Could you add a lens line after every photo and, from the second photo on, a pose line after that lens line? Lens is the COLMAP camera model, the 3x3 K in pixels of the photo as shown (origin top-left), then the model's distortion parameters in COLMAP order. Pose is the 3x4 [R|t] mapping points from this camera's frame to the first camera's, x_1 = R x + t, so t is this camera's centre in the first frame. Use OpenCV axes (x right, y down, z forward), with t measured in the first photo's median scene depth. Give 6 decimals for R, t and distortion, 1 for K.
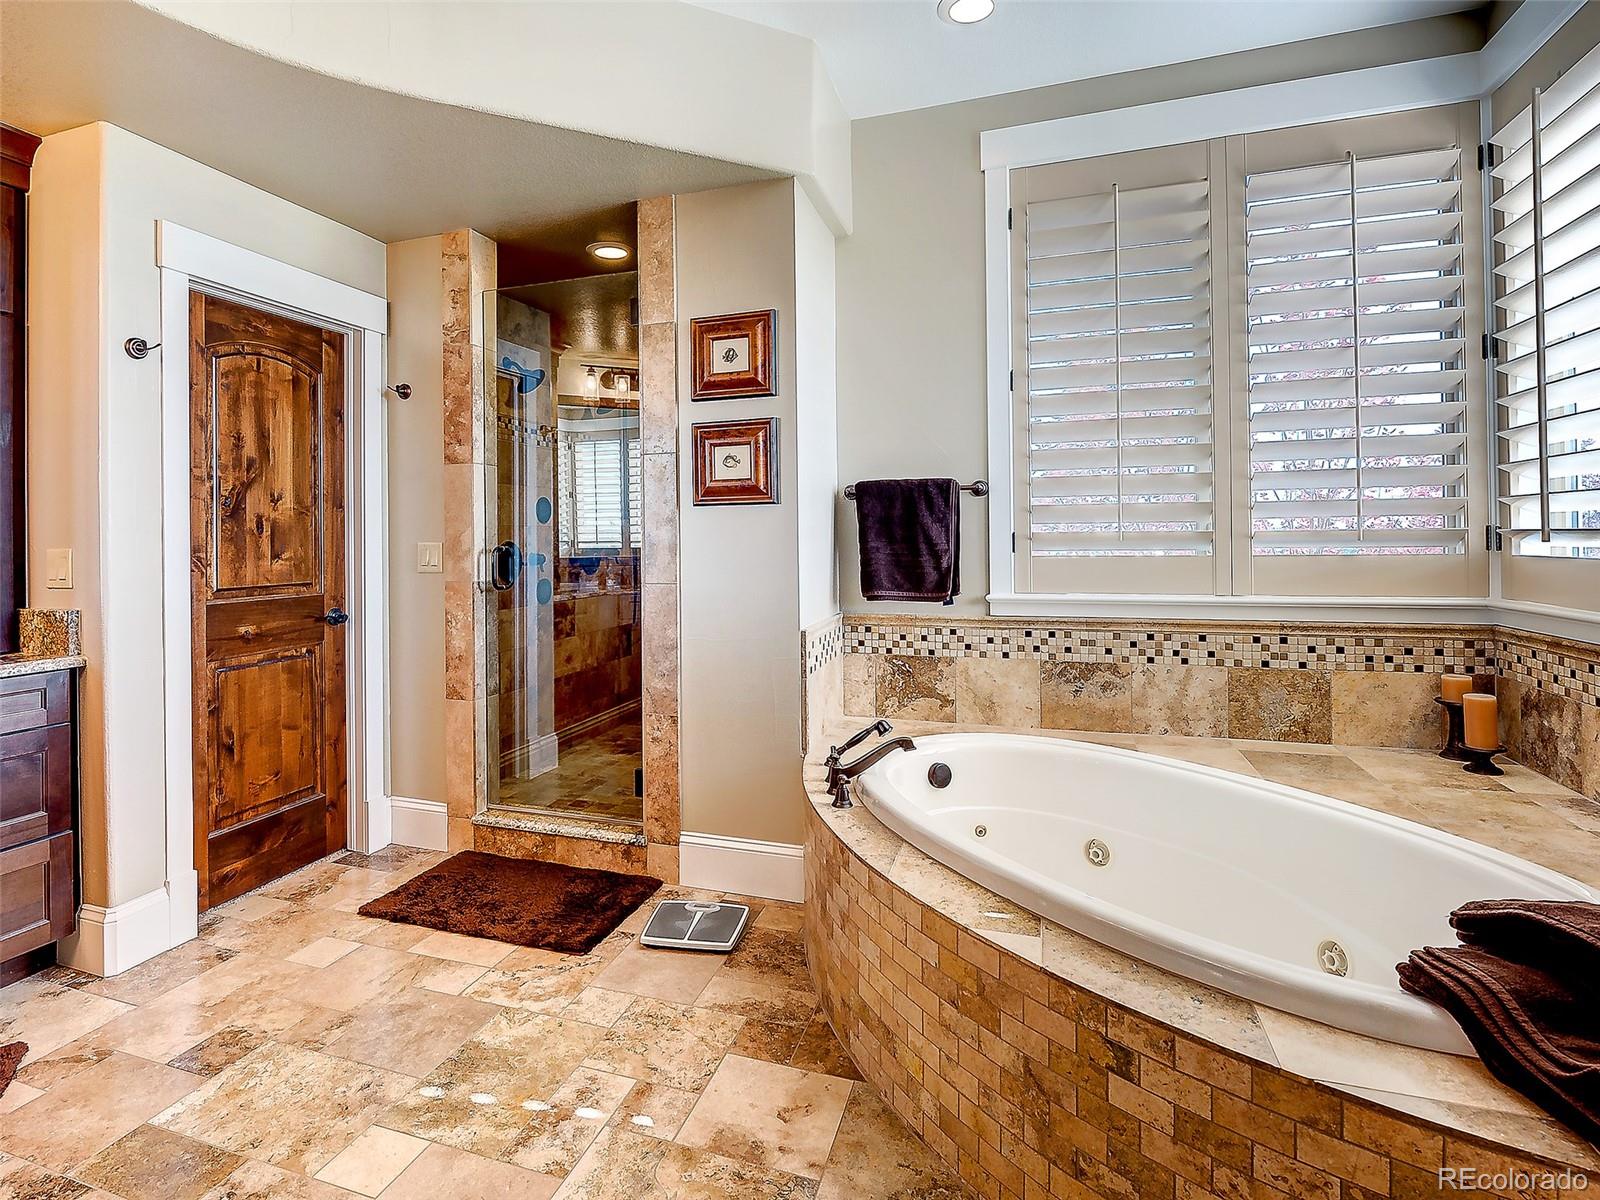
lens RADIAL K [[830.0, 0, 744.8], [0, 830.0, 542.8], [0, 0, 1]] dist [-0.006391, -0.001210]
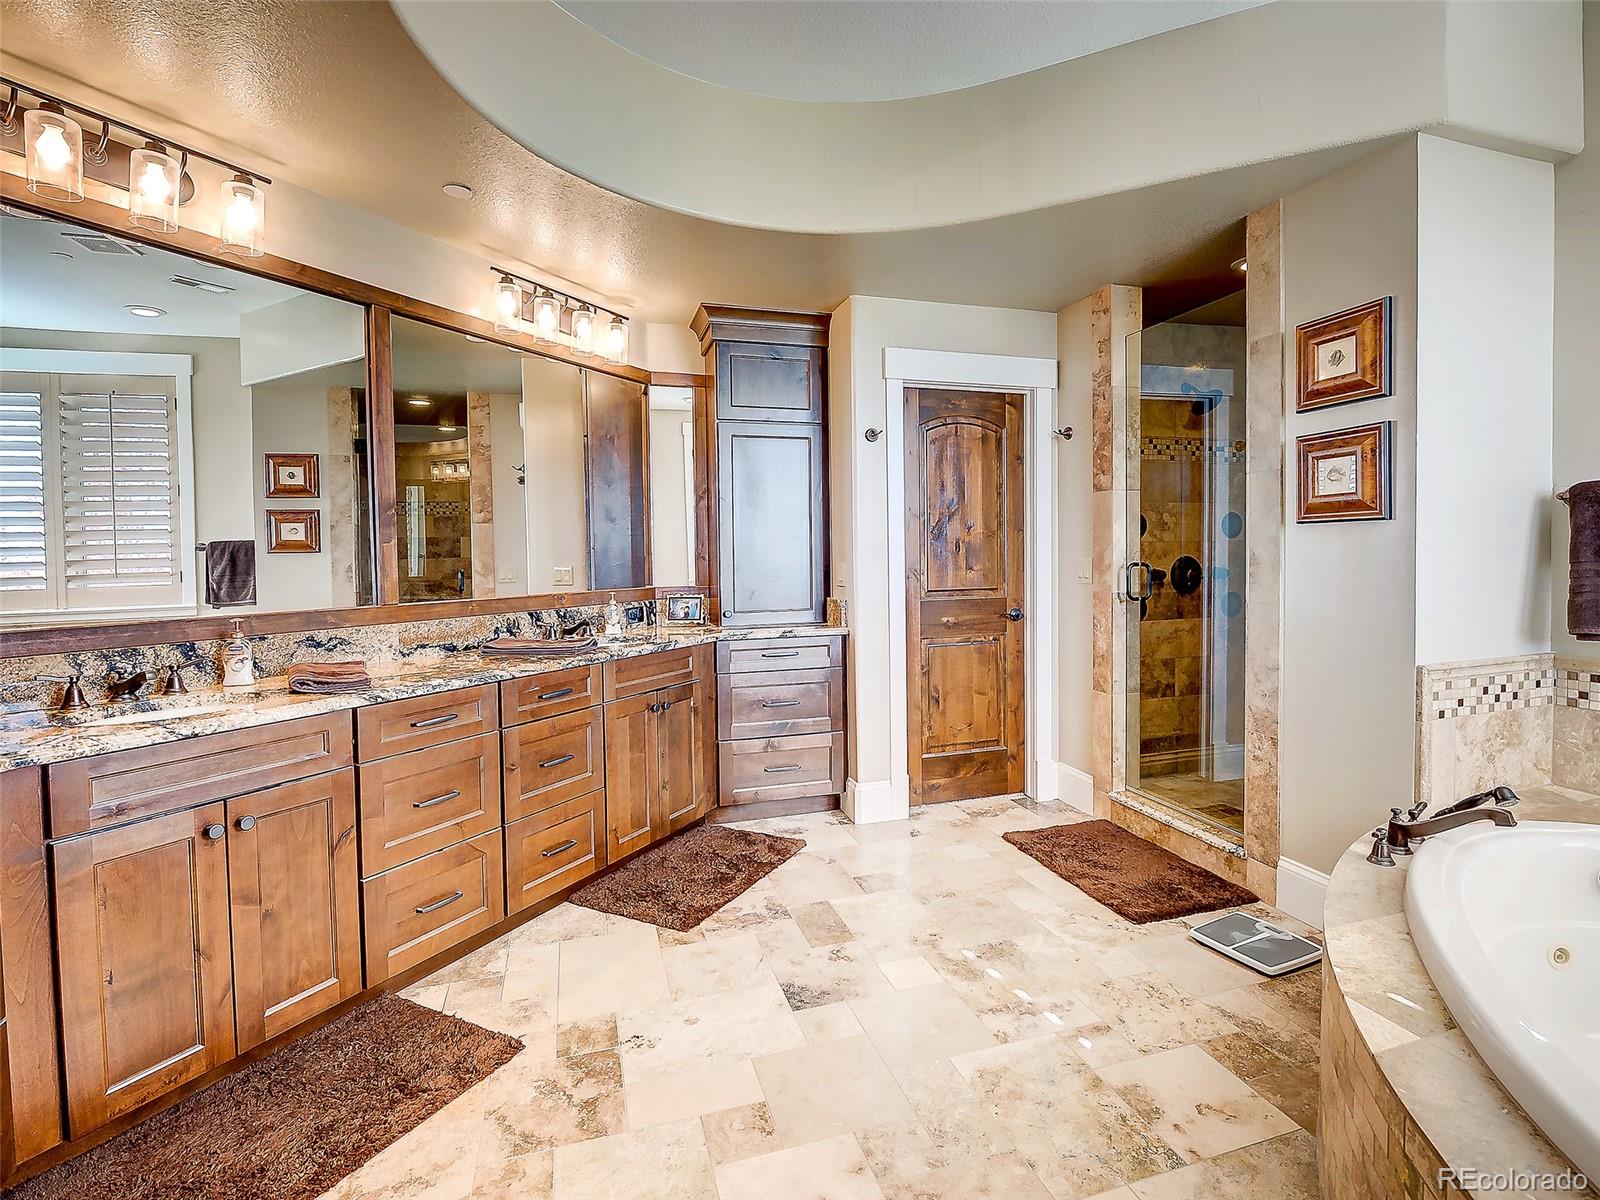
lens RADIAL K [[770.8, 0, 804.6], [0, 770.8, 588.1], [0, 0, 1]] dist [-0.012648, -0.001299]
pose [[0.593658, 0.038946, -0.803774, 0.314914], [0.002107, 0.998749, 0.049950, -0.015522], [0.804715, -0.031347, 0.592834, 0.018563]]
